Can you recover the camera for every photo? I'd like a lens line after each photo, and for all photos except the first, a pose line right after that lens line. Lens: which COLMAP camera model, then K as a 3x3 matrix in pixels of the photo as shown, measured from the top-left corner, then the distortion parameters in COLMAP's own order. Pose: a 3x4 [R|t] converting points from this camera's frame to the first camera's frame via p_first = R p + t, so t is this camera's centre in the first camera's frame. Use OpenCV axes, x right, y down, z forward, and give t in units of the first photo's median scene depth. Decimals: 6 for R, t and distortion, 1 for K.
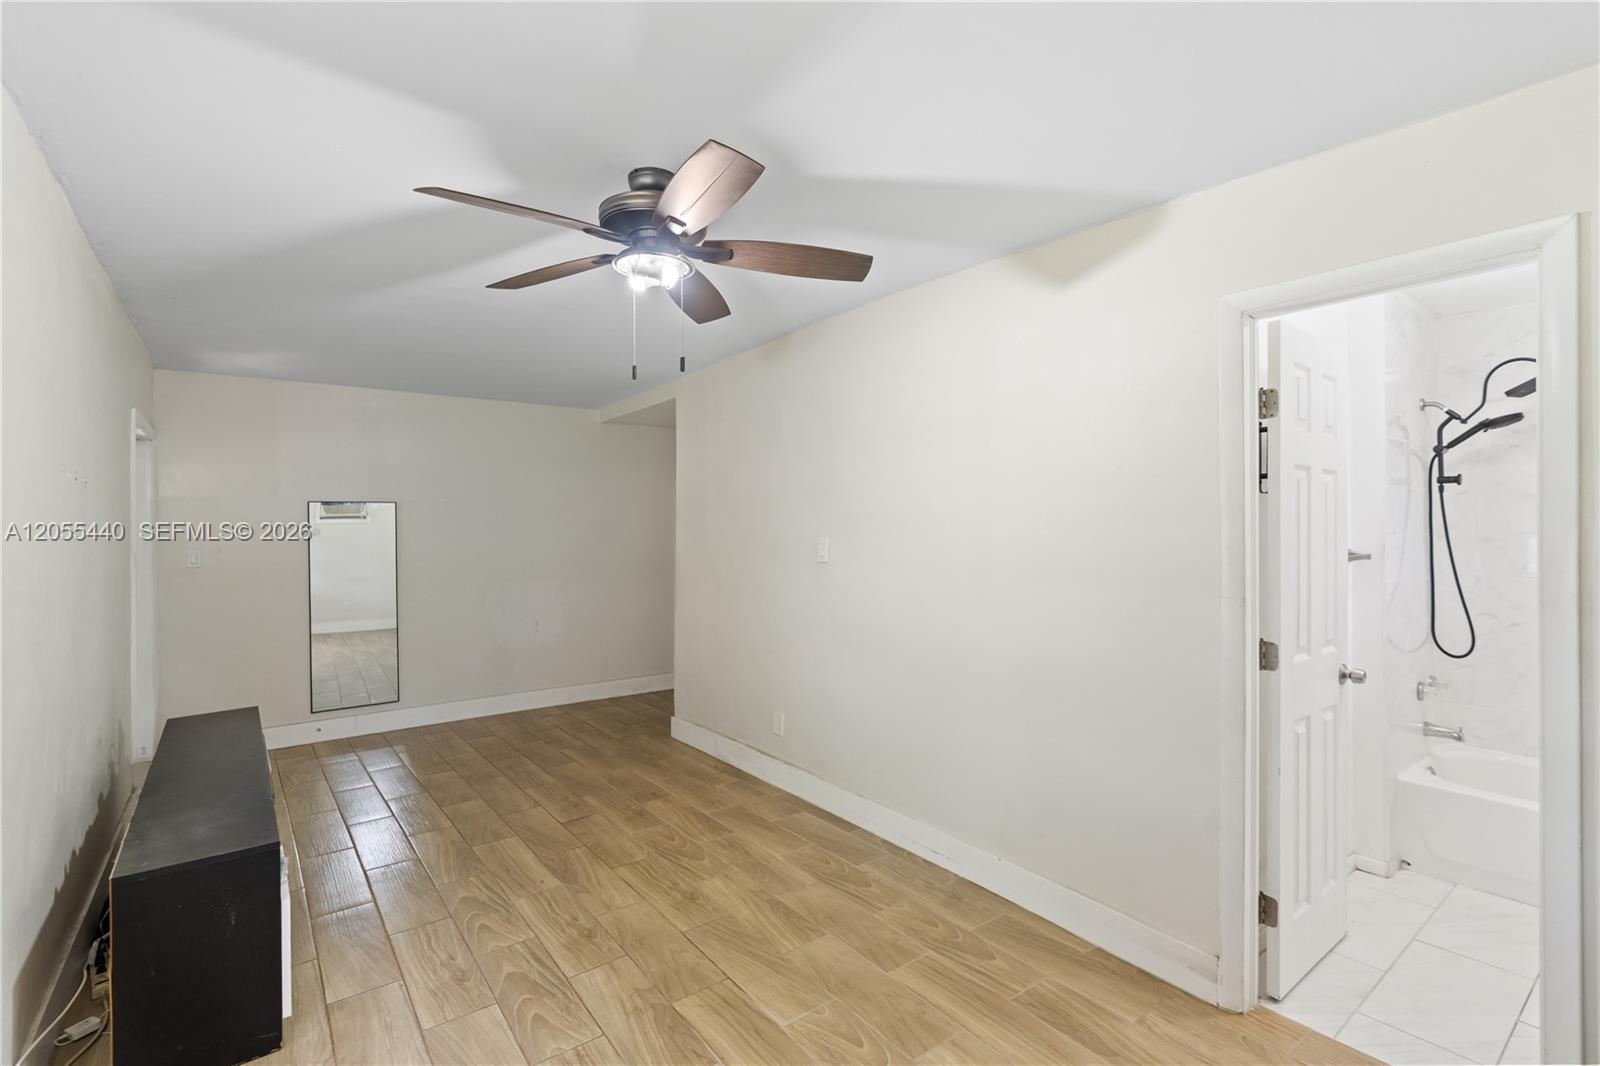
lens RADIAL K [[713.9, 0, 803.5], [0, 713.9, 526.9], [0, 0, 1]] dist [0.002902, 0.000344]
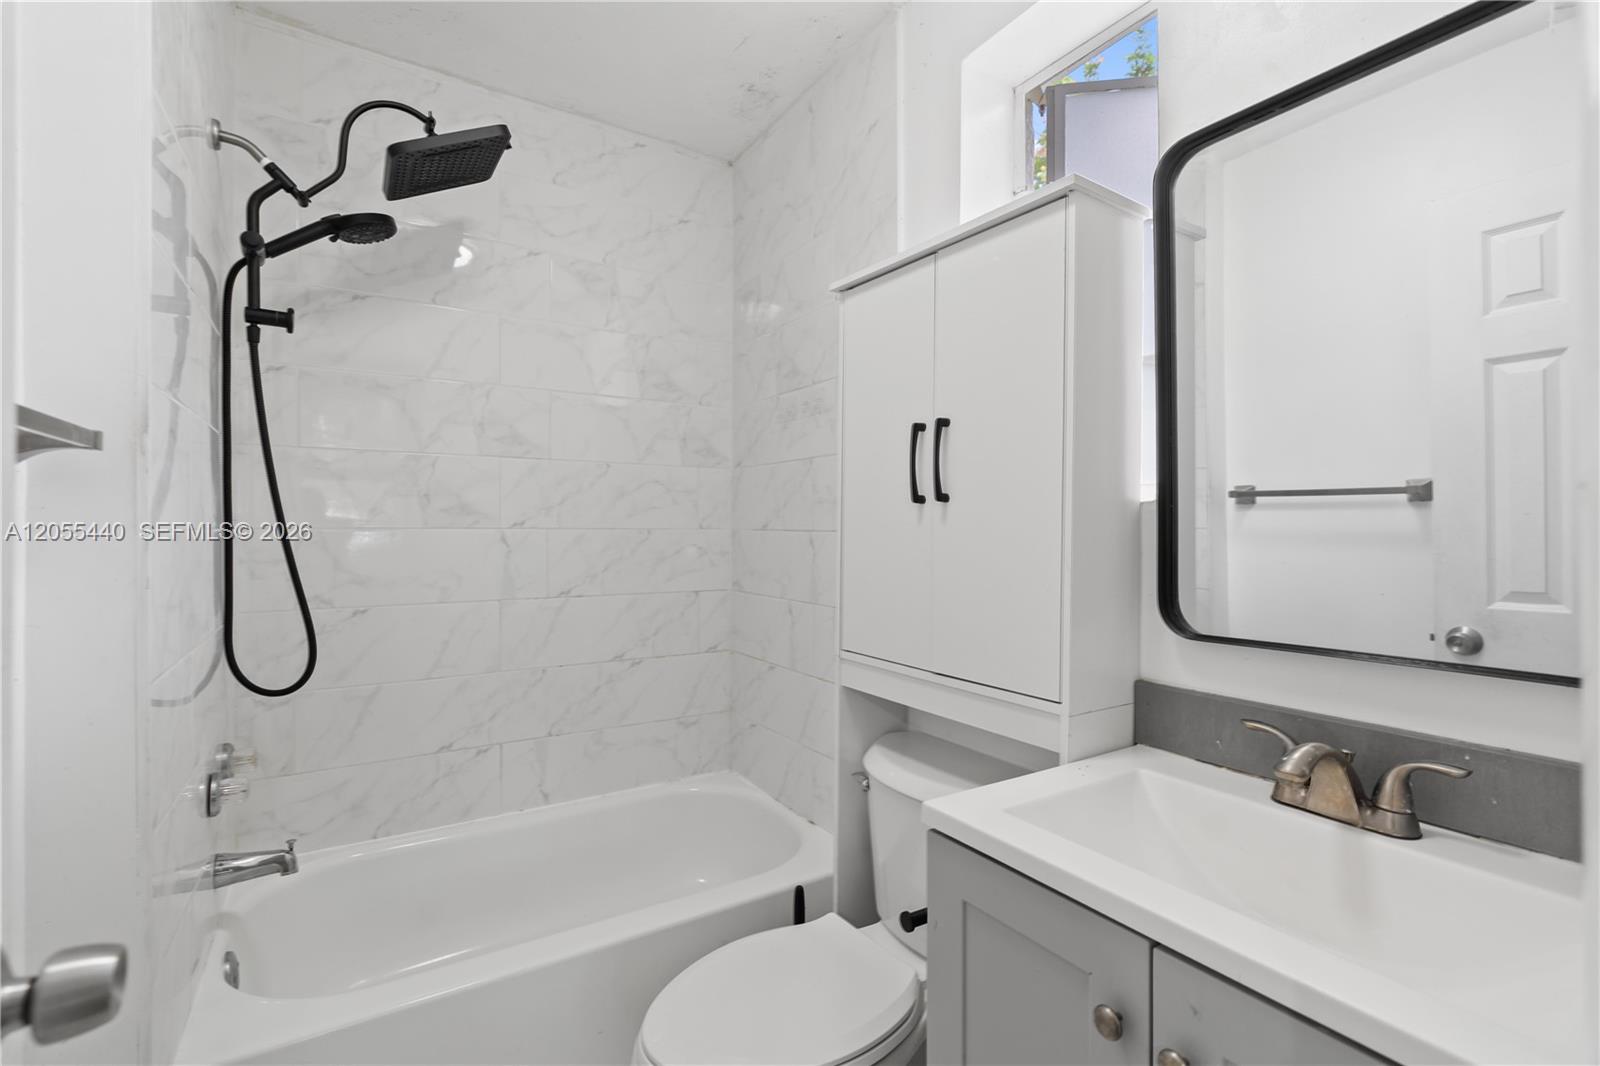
lens RADIAL K [[713.9, 0, 803.5], [0, 713.9, 526.9], [0, 0, 1]] dist [0.002902, 0.000344]
pose [[0.083062, 0.001155, 0.996544, 0.463488], [-0.009951, 0.999950, -0.000330, 0.067412], [-0.996495, -0.009890, 0.083069, 0.610431]]
